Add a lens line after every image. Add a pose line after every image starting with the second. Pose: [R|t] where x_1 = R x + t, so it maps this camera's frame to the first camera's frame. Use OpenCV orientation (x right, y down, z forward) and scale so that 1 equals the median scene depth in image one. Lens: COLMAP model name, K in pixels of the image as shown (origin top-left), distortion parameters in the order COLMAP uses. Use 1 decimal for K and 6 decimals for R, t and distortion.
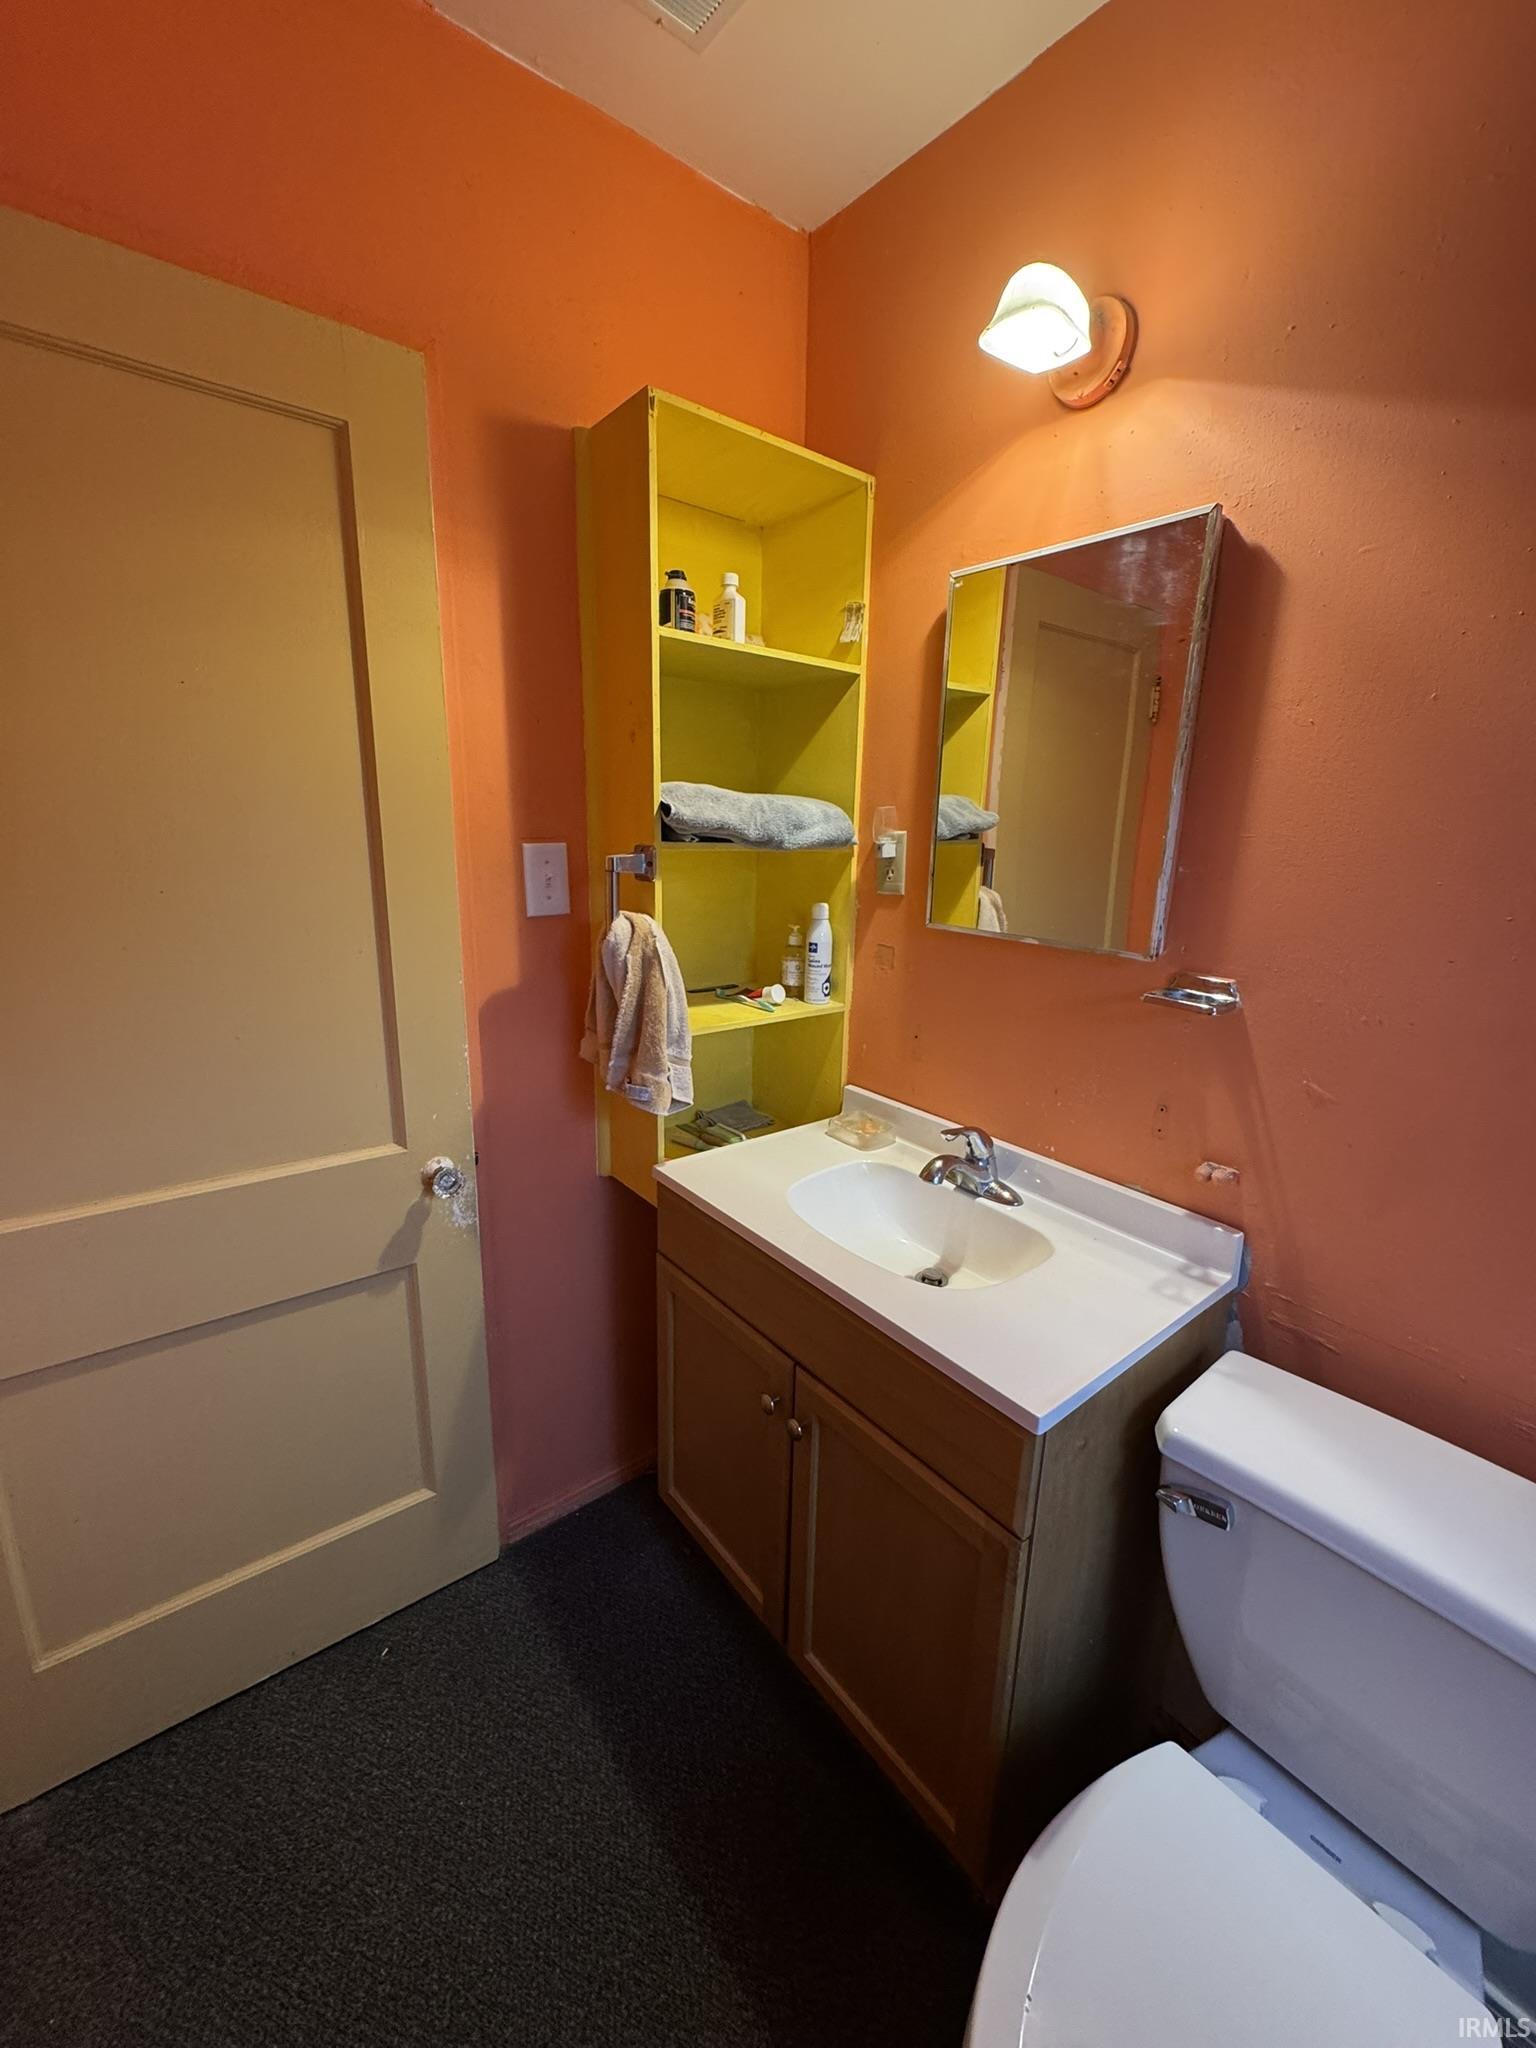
lens RADIAL K [[817.3, 0, 774.5], [0, 817.3, 1020.9], [0, 0, 1]] dist [-0.001604, -0.000051]
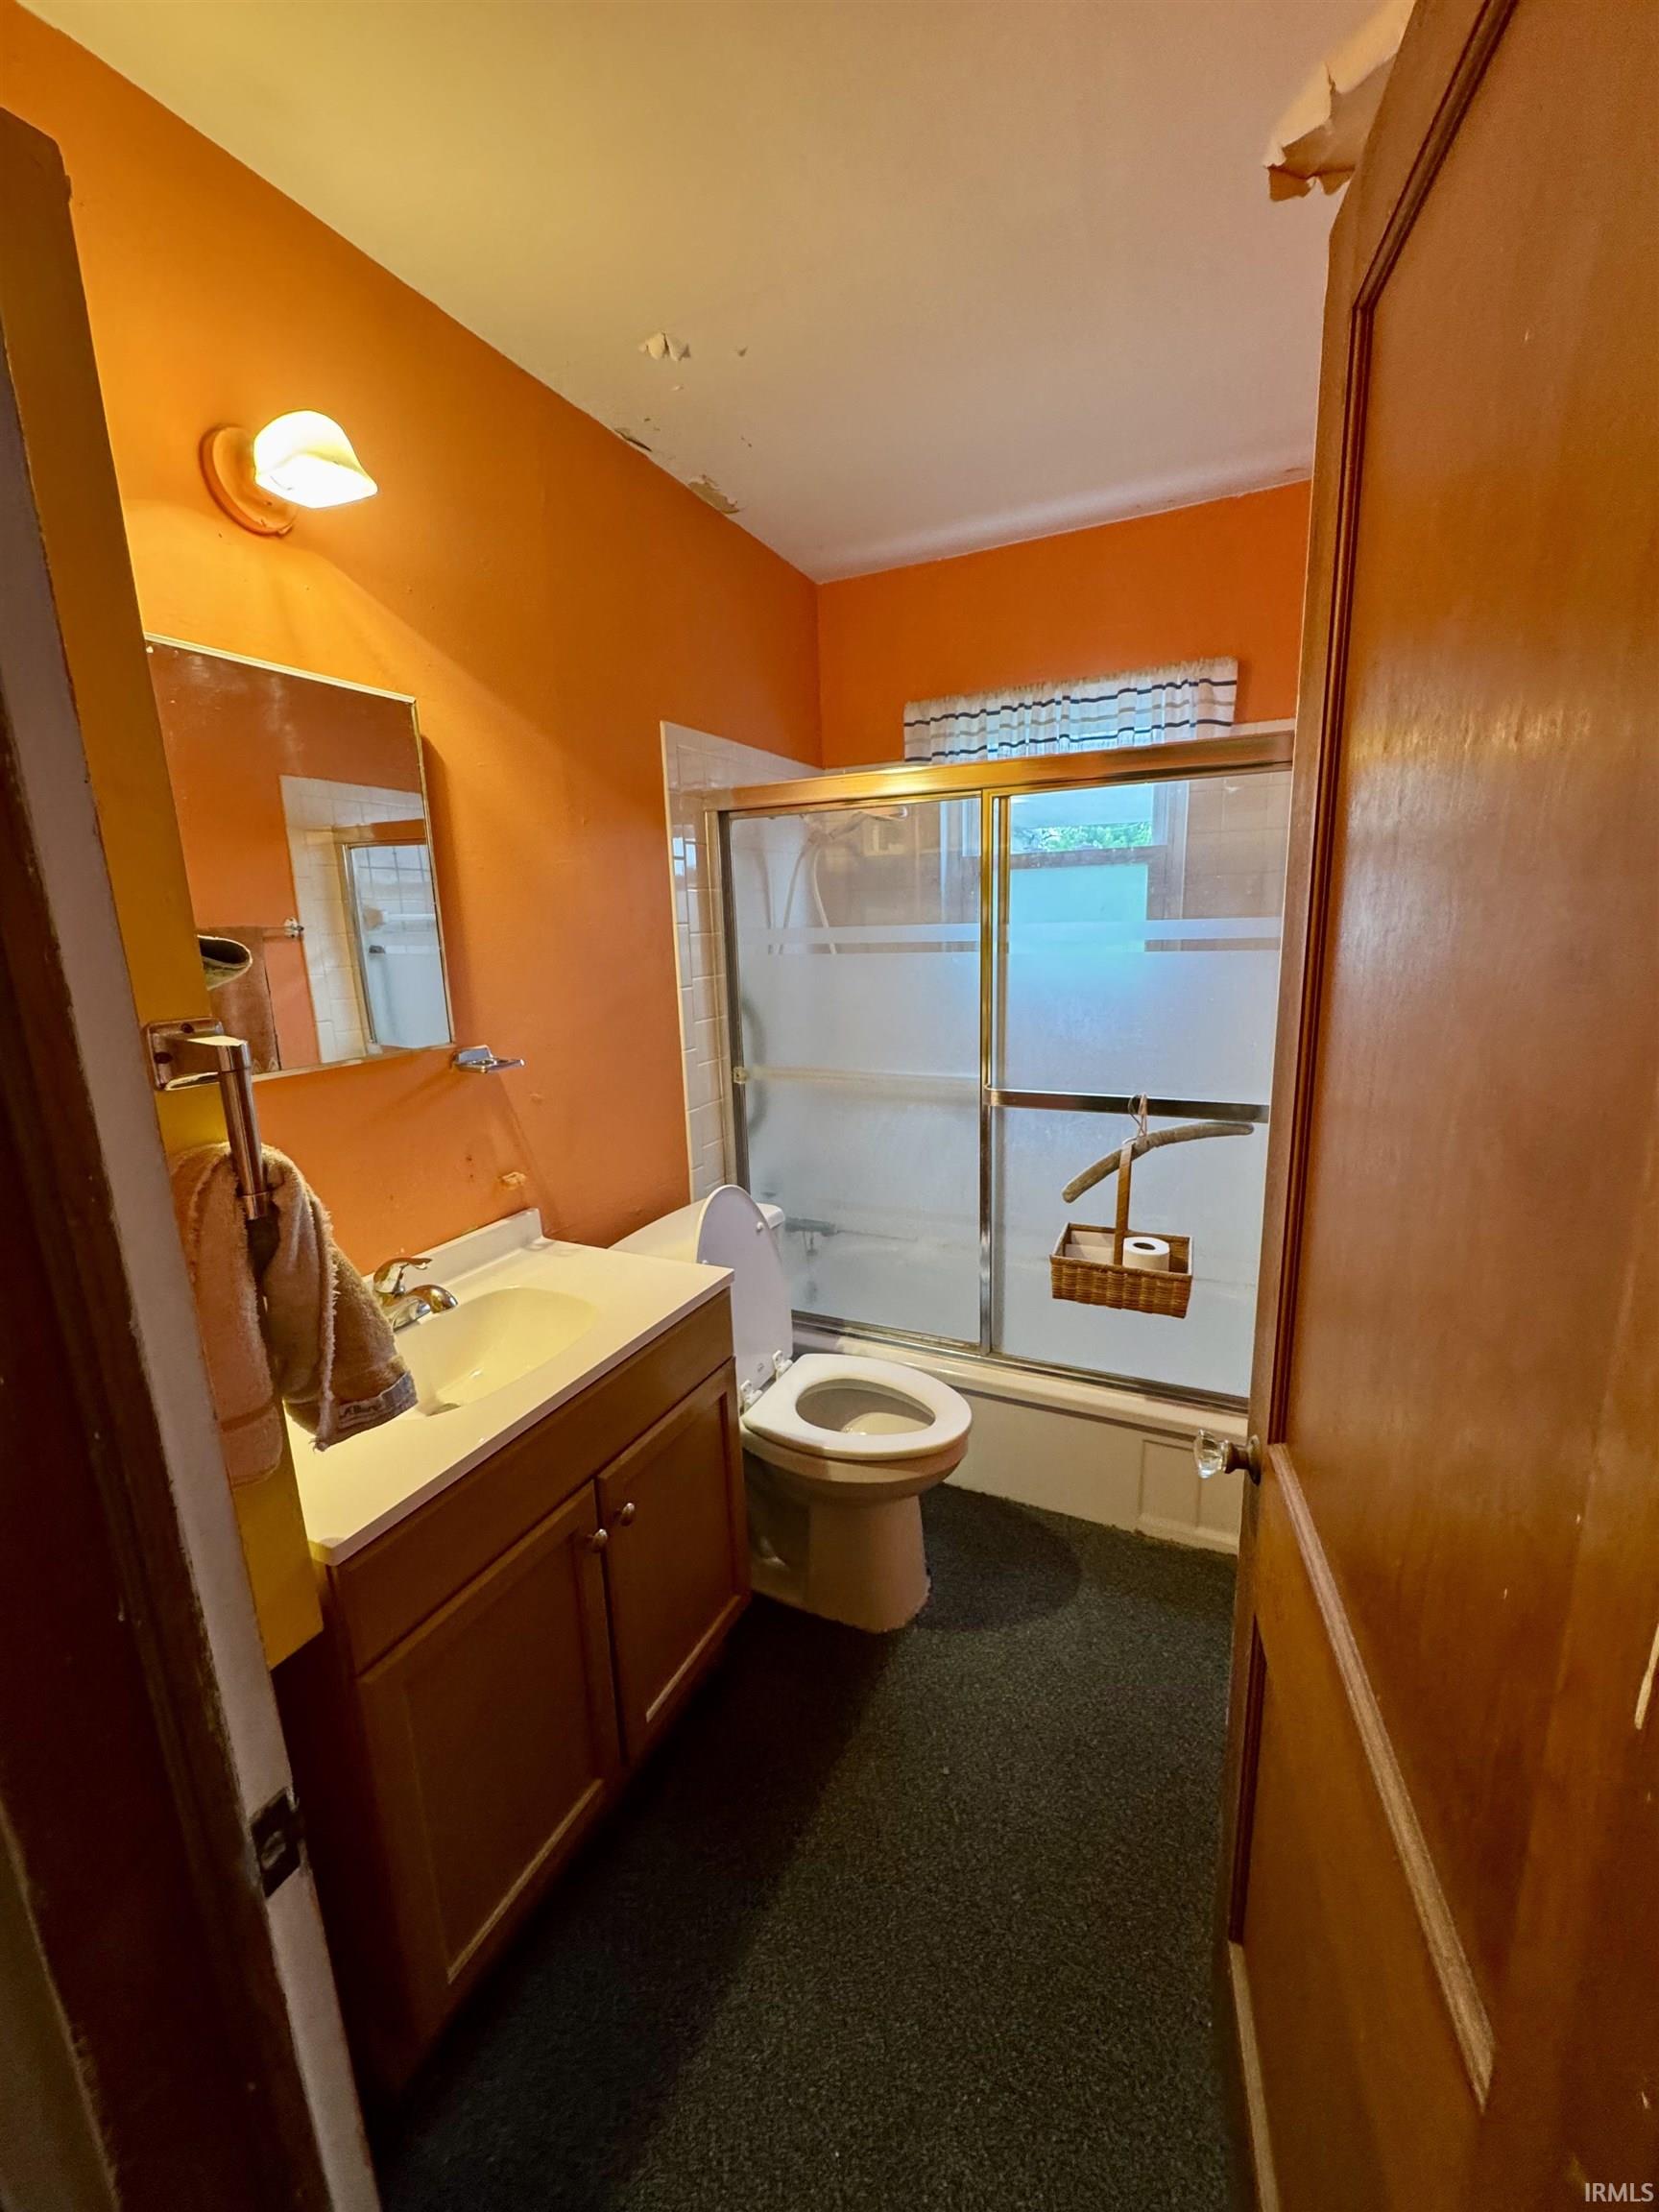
lens RADIAL K [[882.8, 0, 835.4], [0, 882.8, 1103.9], [0, 0, 1]] dist [-0.001604, -0.000051]
pose [[-0.423183, -0.201214, 0.883419, -1.003208], [0.248642, 0.911805, 0.326786, -0.288874], [-0.871260, 0.357945, -0.335830, 0.974916]]
